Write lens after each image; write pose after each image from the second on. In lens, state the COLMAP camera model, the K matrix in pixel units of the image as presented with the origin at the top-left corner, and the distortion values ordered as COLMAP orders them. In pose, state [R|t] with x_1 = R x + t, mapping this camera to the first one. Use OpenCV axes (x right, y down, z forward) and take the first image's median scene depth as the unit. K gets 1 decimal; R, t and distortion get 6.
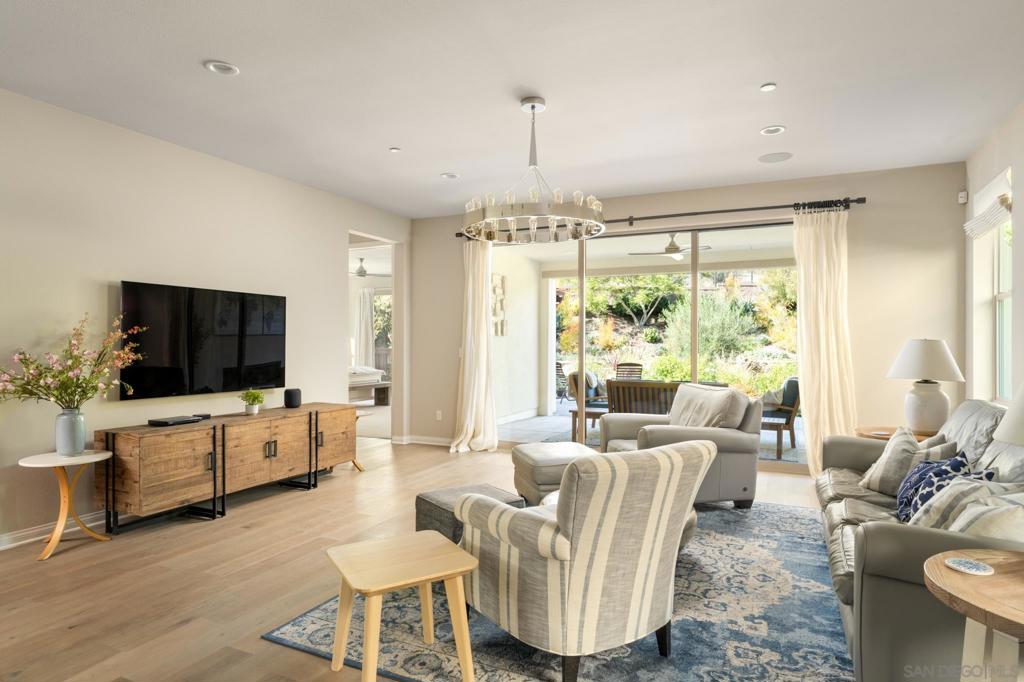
lens RADIAL K [[589.3, 0, 513.6], [0, 589.3, 347.9], [0, 0, 1]] dist [0.001438, -0.000046]
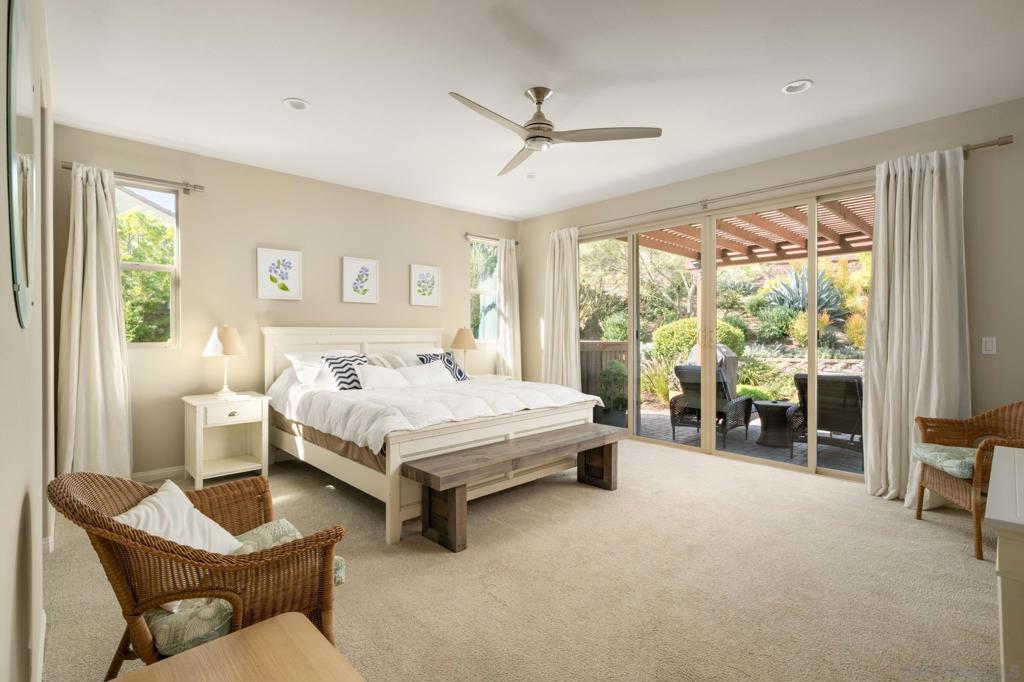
lens RADIAL K [[475.6, 0, 511.4], [0, 475.6, 339.7], [0, 0, 1]] dist [0.000642, 0.000018]
pose [[0.927360, 0.003340, -0.374156, -0.146126], [0.001499, 0.999919, 0.012640, -0.009868], [0.374168, -0.012283, 0.927280, 0.635041]]
